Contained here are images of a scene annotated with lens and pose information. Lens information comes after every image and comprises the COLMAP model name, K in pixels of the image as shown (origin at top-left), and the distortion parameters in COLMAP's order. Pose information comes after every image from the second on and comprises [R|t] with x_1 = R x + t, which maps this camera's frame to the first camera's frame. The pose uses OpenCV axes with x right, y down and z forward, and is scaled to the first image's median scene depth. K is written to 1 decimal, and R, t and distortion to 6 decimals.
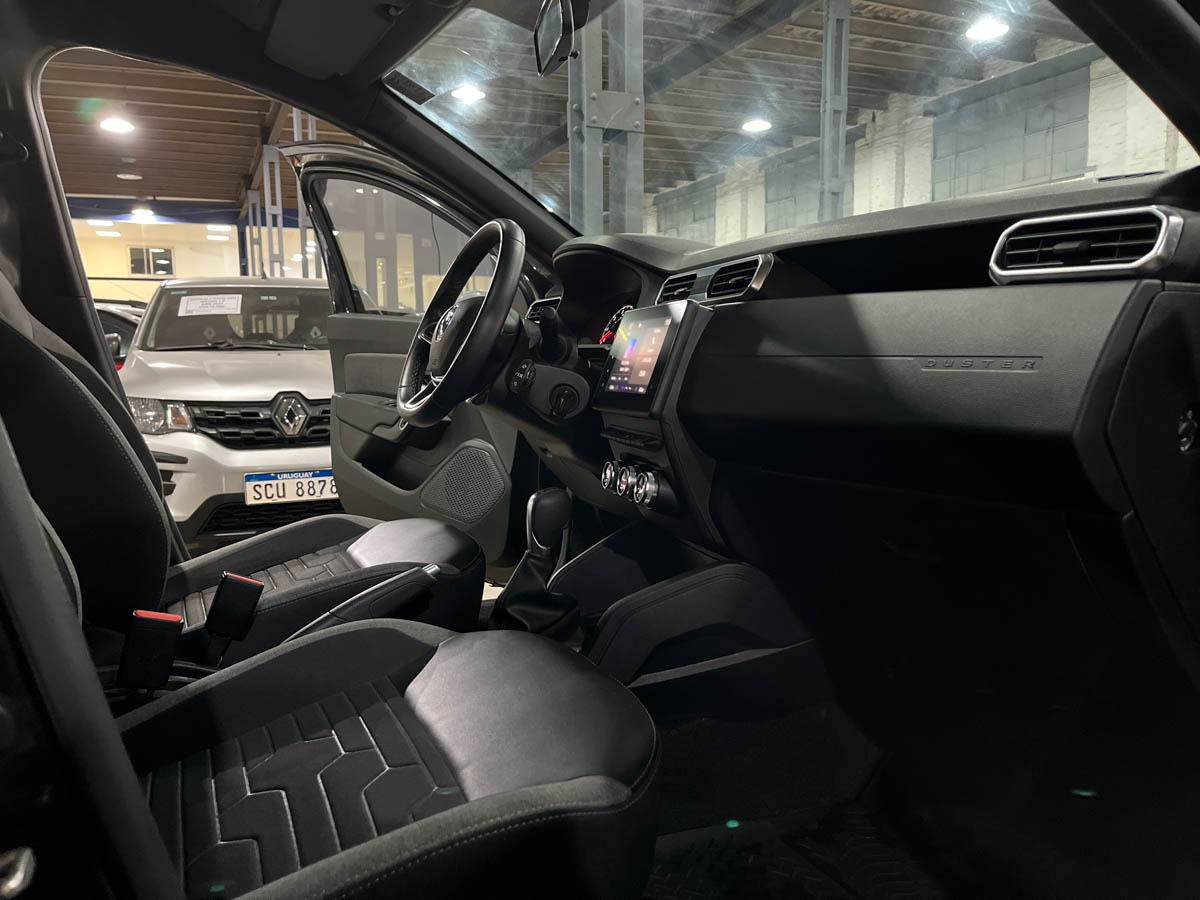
lens RADIAL K [[916.8, 0, 595.3], [0, 916.8, 448.8], [0, 0, 1]] dist [0.068177, -0.099753]
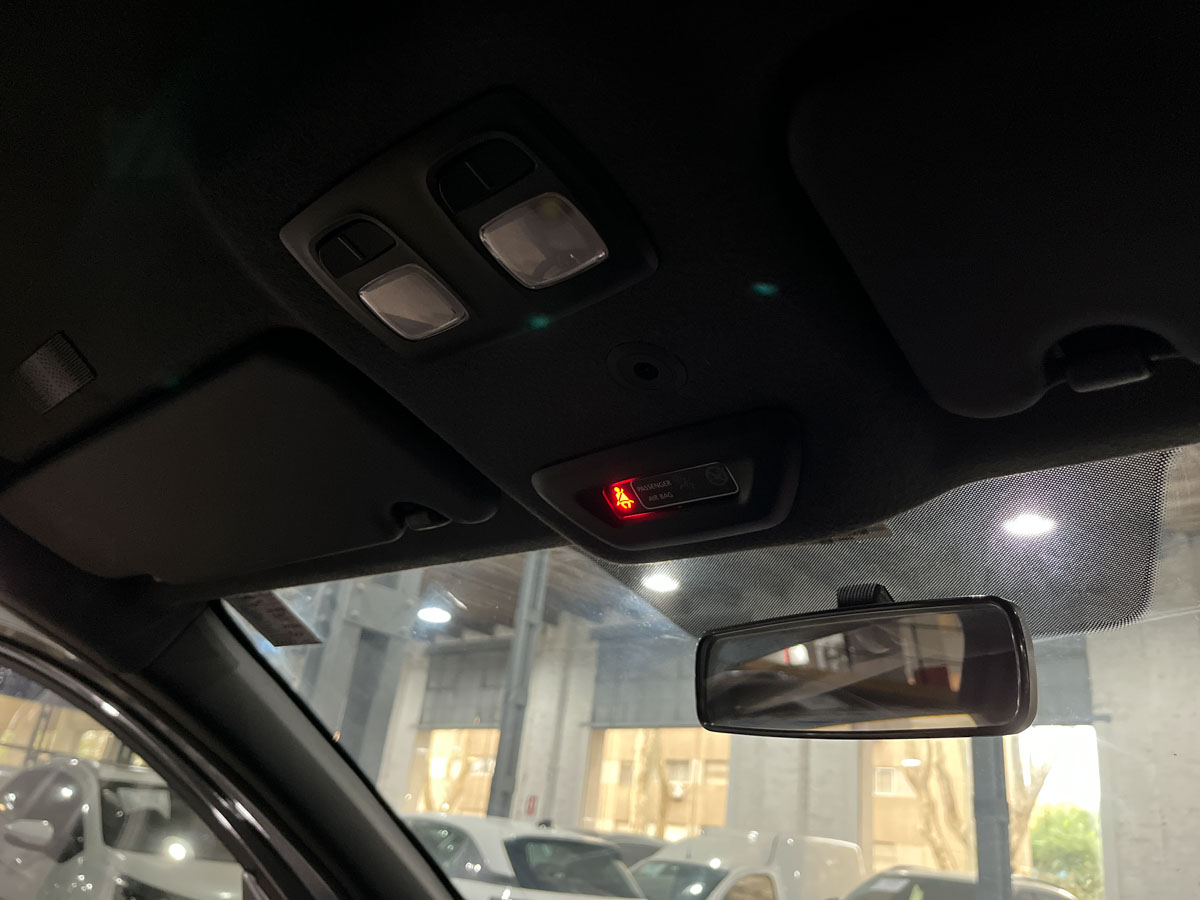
lens RADIAL K [[916.8, 0, 595.9], [0, 916.8, 457.6], [0, 0, 1]] dist [0.068177, -0.099753]
pose [[0.911266, 0.263655, 0.316356, -0.091109], [-0.081879, 0.868849, -0.488259, -0.095750], [-0.403598, 0.419031, 0.813340, 0.197034]]
